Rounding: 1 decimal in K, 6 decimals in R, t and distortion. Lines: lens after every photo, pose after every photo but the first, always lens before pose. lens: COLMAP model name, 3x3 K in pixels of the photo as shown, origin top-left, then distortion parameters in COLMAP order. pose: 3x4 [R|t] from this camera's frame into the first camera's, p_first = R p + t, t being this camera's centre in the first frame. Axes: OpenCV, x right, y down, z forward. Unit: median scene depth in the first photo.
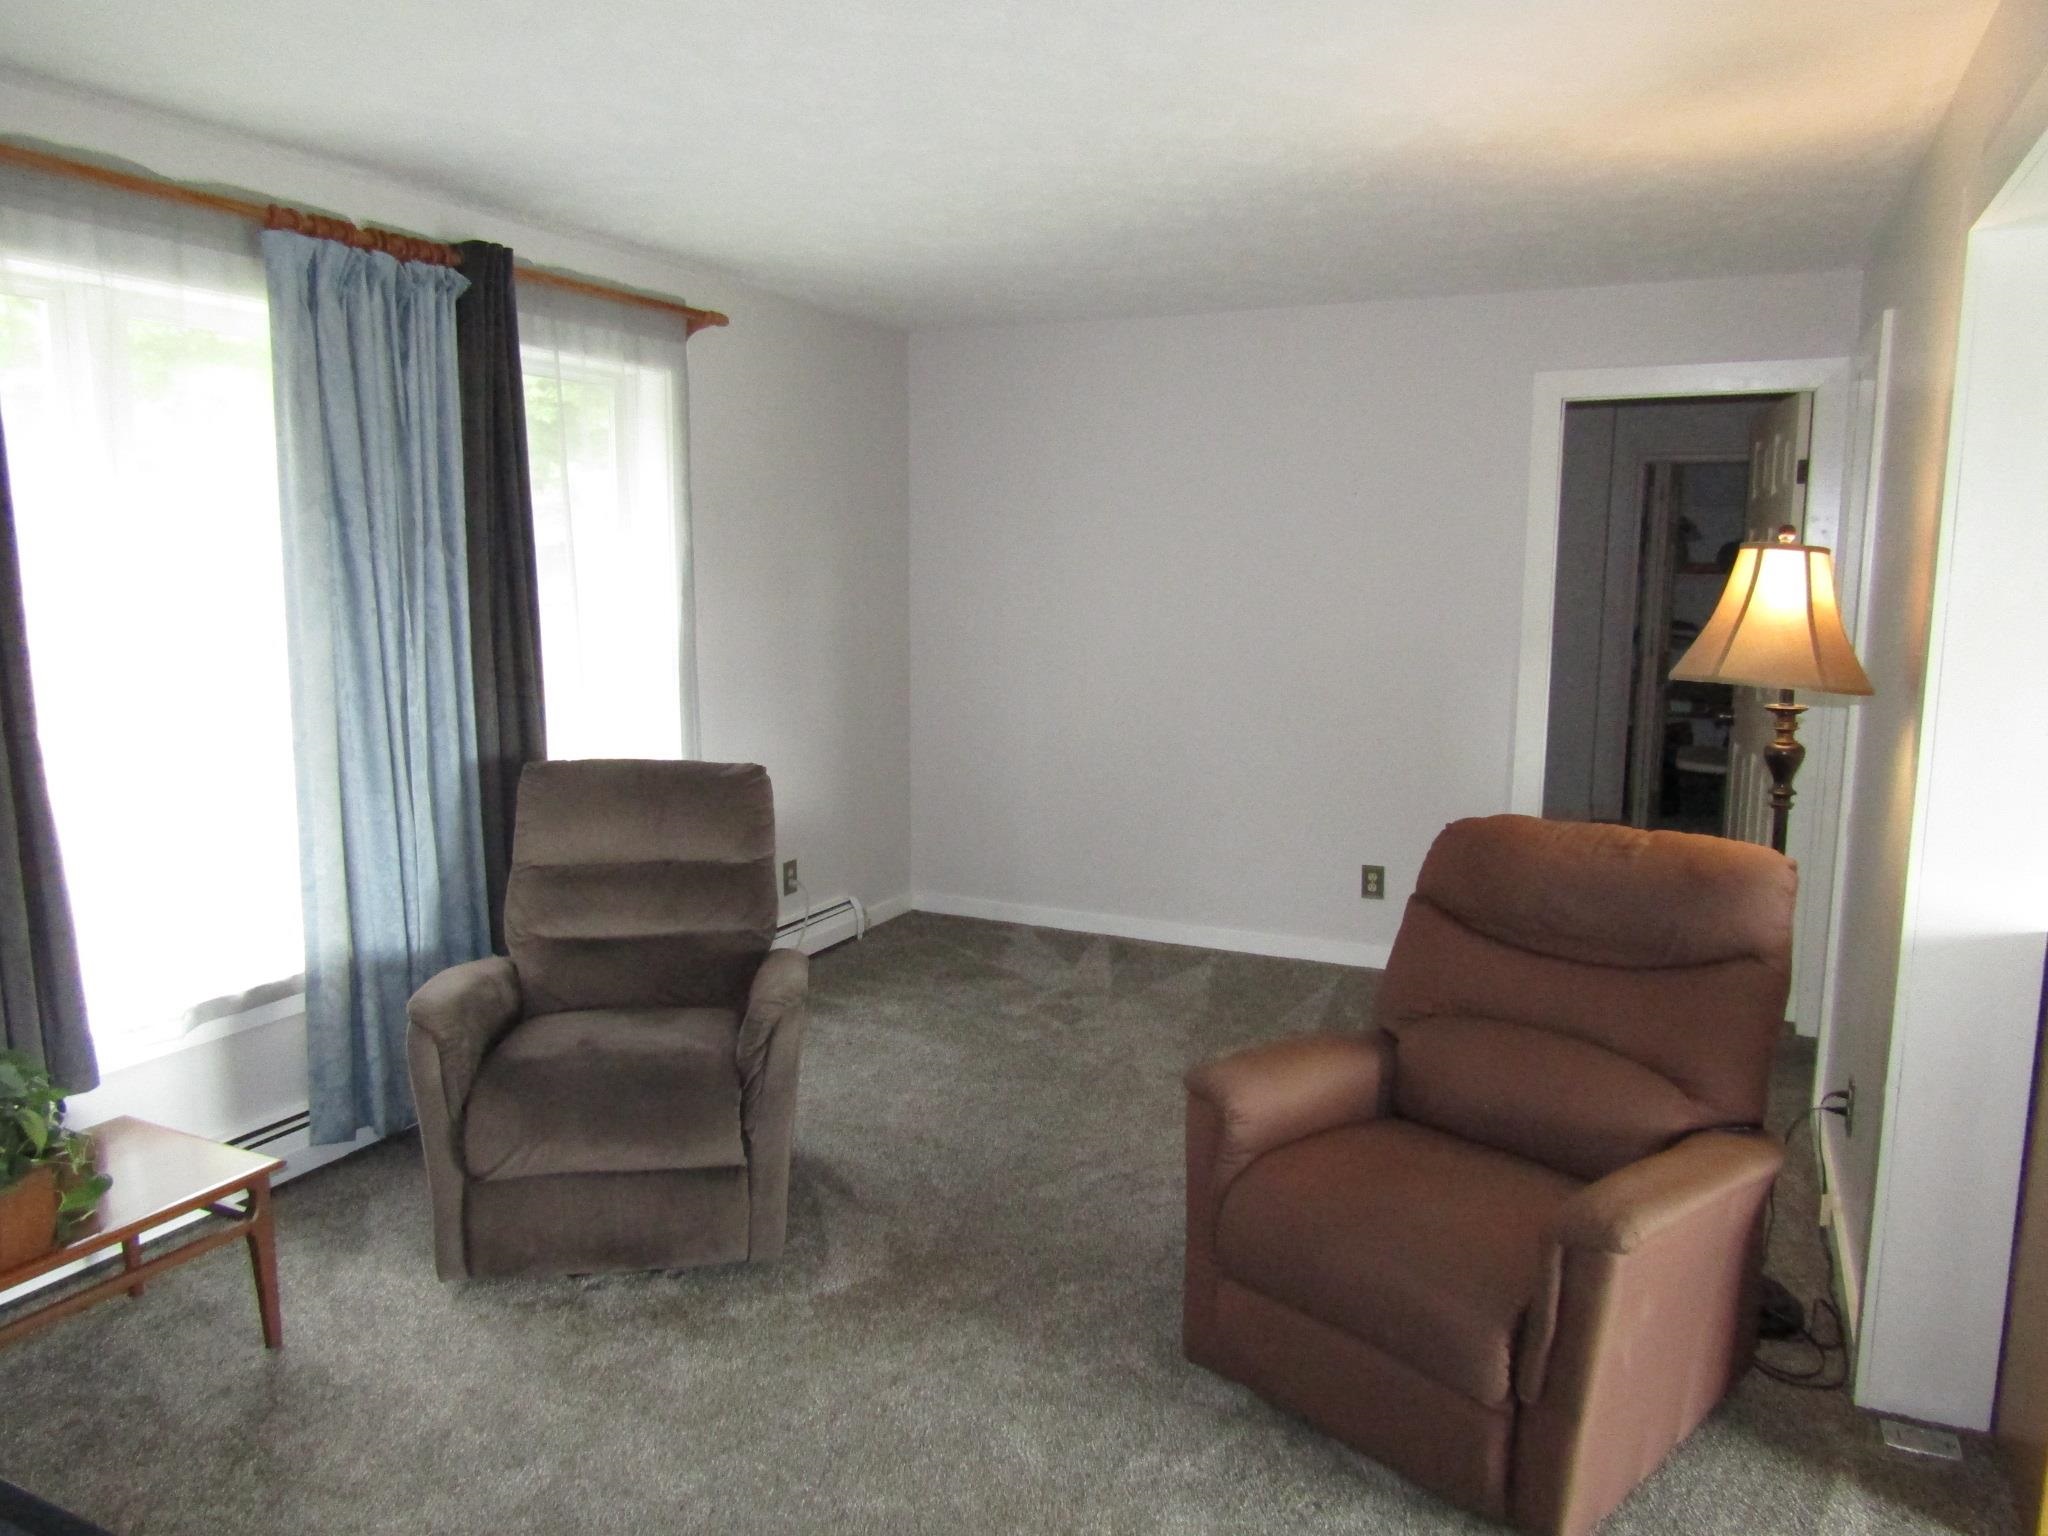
lens RADIAL K [[1450.1, 0, 1023.9], [0, 1450.1, 772.4], [0, 0, 1]] dist [-0.013223, 0.005411]
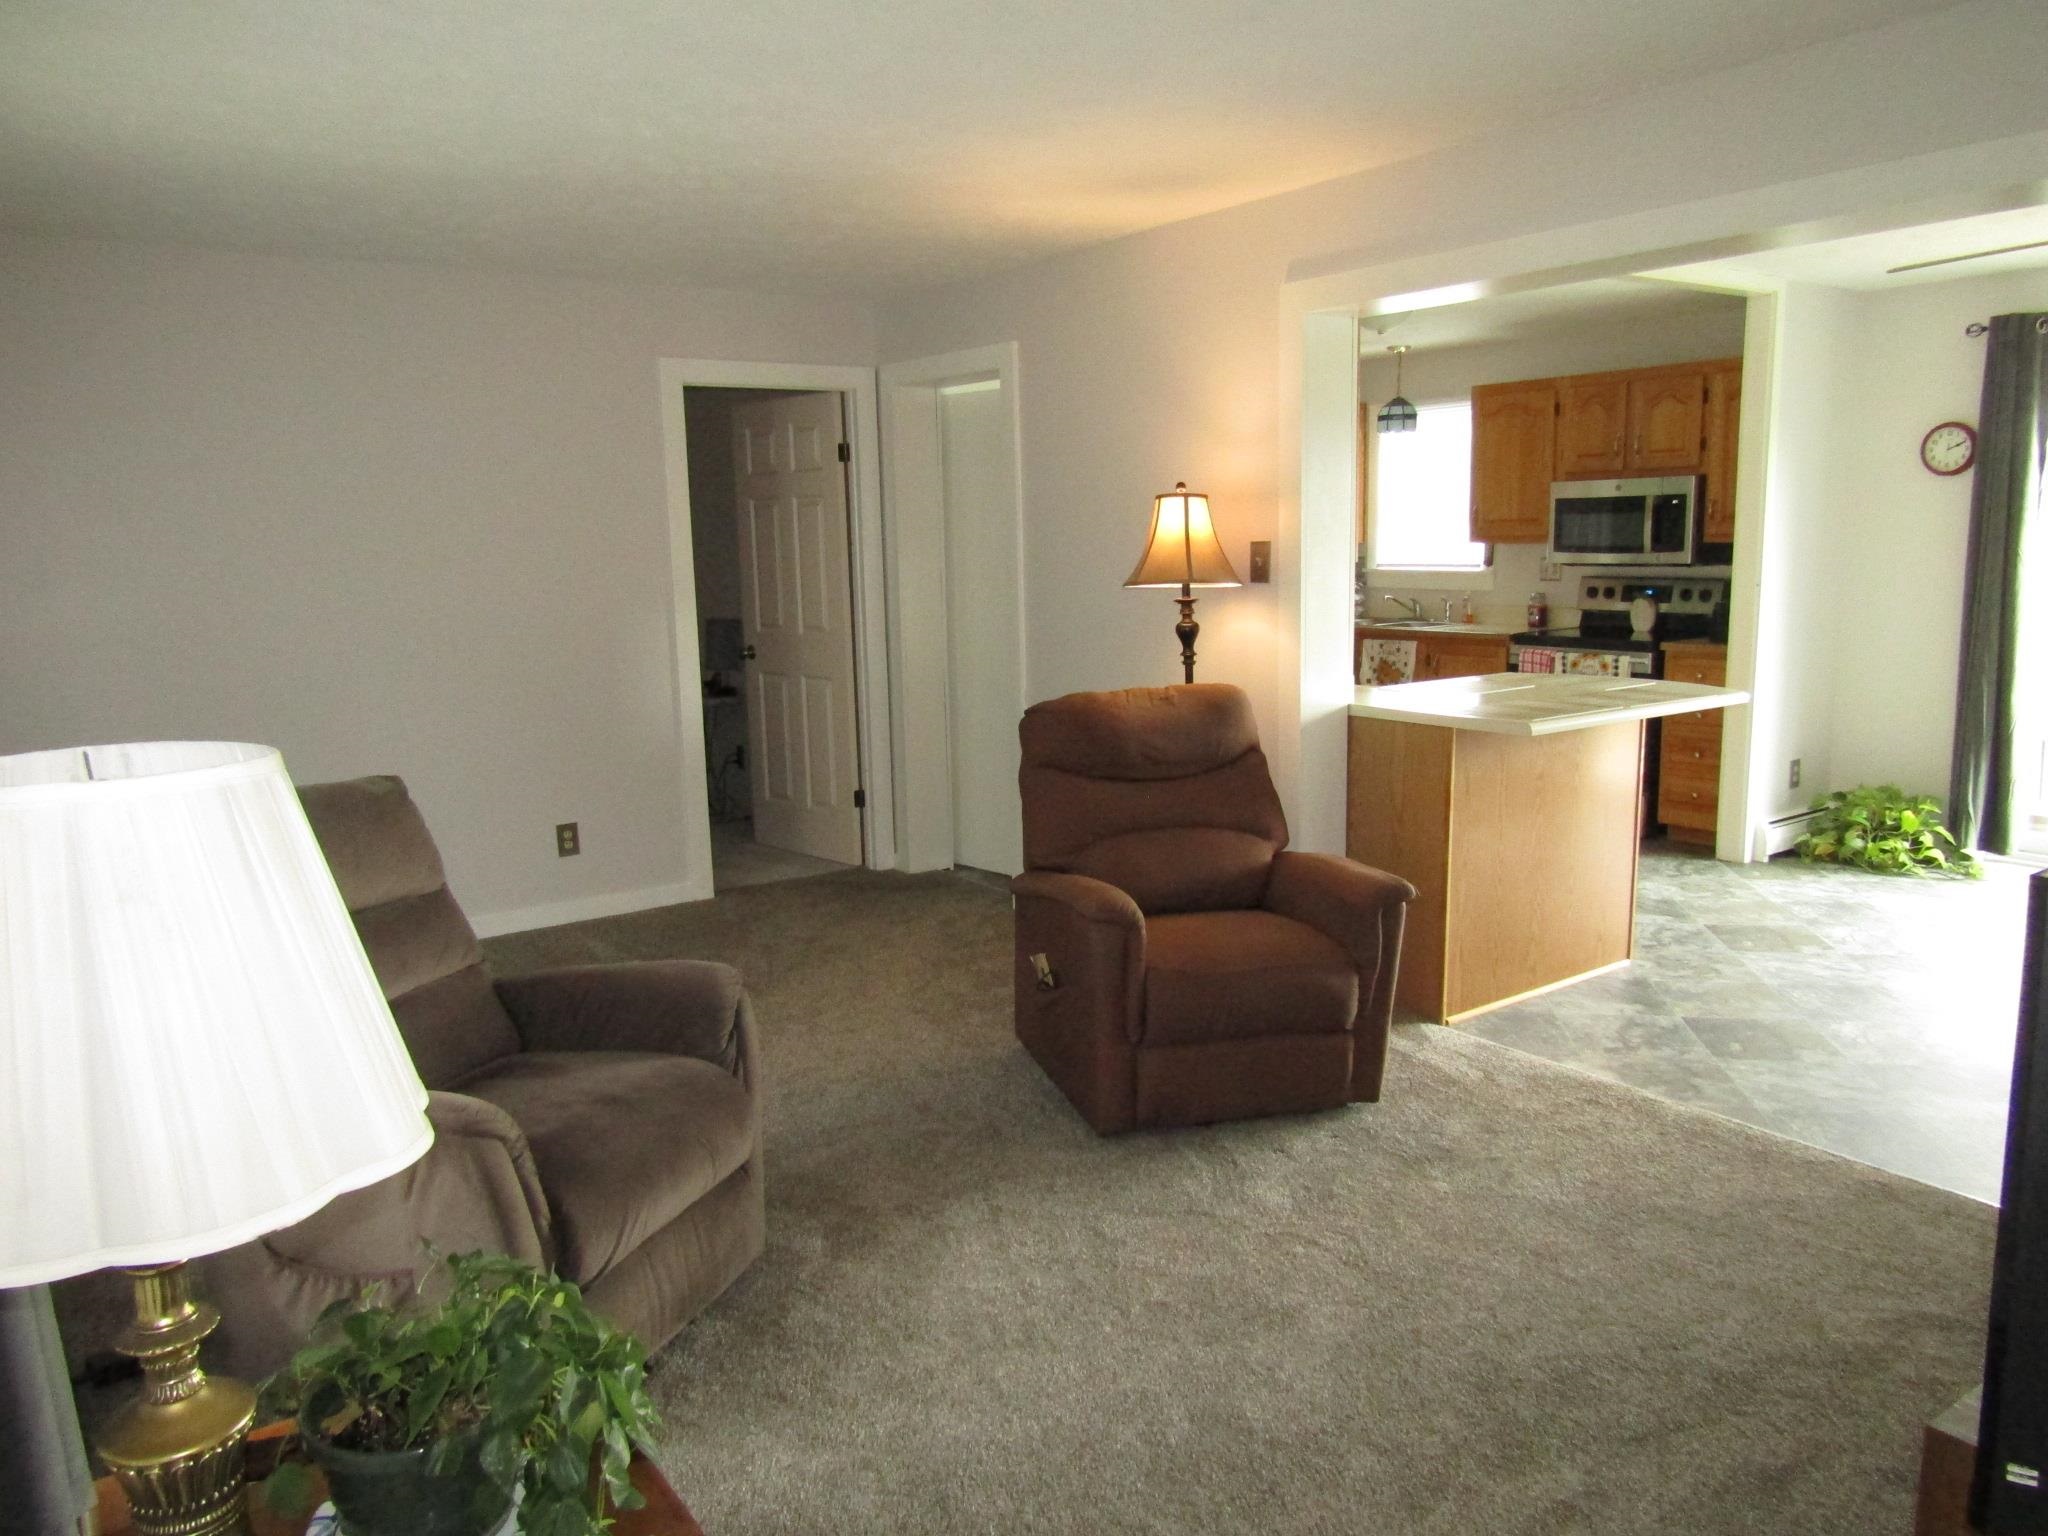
lens RADIAL K [[1450.1, 0, 1023.9], [0, 1450.1, 772.4], [0, 0, 1]] dist [-0.013223, 0.005411]
pose [[0.493026, -0.156440, 0.855834, -0.898410], [0.152791, 0.983981, 0.091845, -0.031571], [-0.856493, 0.085482, 0.509031, 0.359821]]
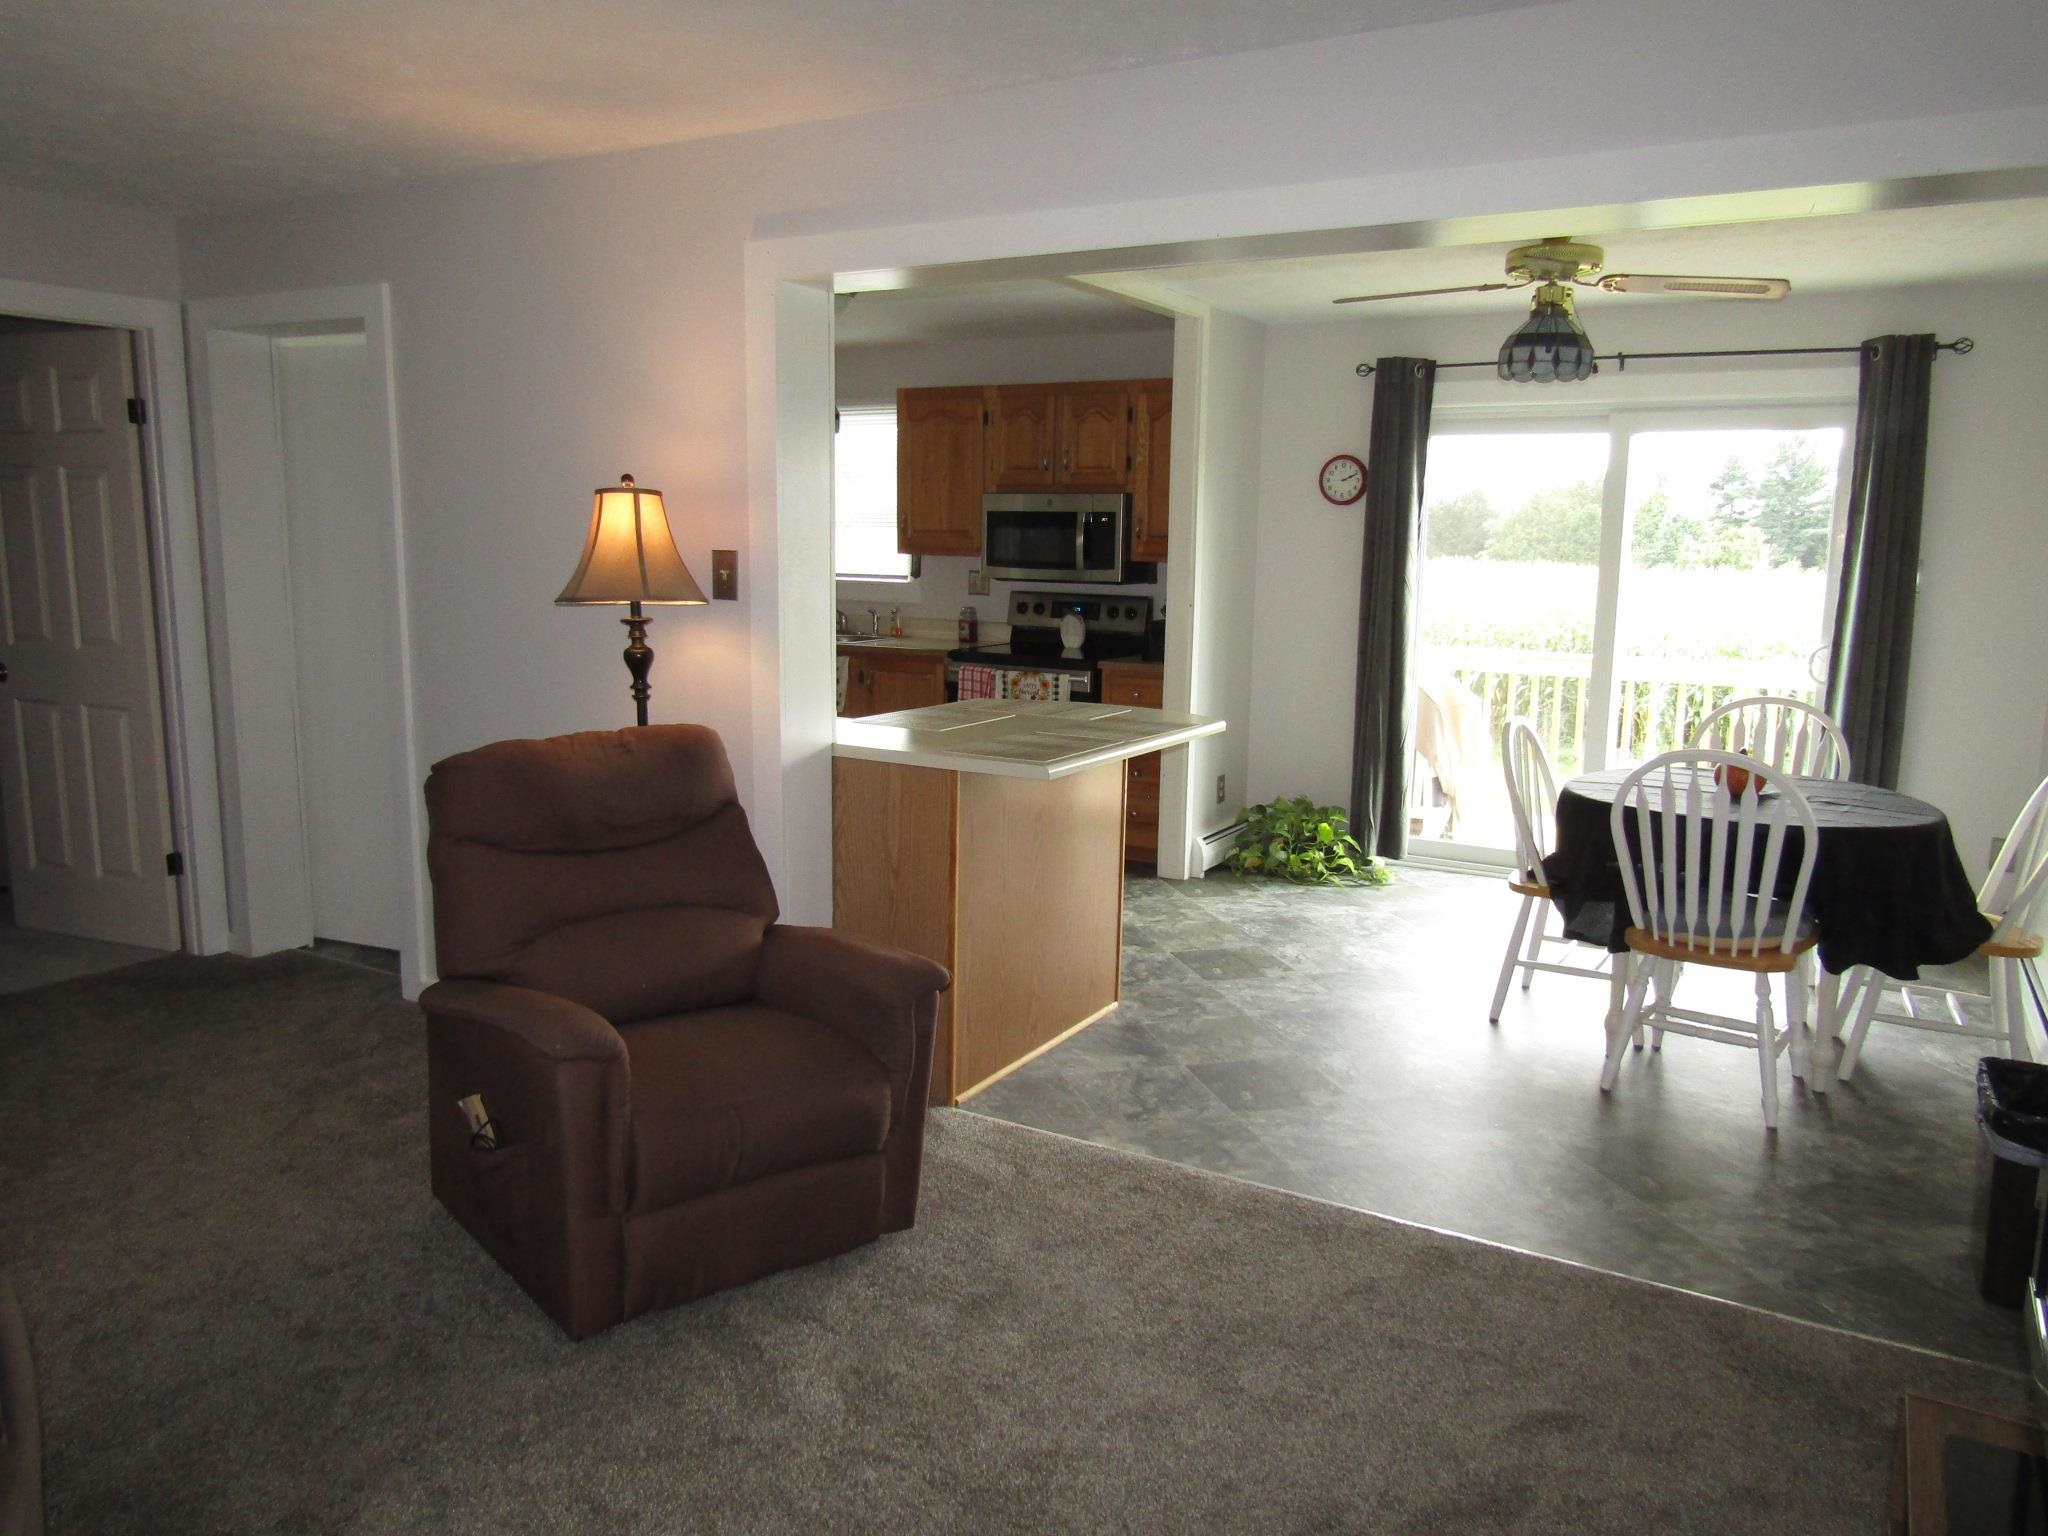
lens RADIAL K [[1450.1, 0, 1023.9], [0, 1450.1, 772.4], [0, 0, 1]] dist [-0.013223, 0.005411]
pose [[0.089621, -0.165814, 0.982076, -0.686060], [0.132978, 0.979208, 0.153194, -0.061864], [-0.987059, 0.116865, 0.109807, 0.527047]]
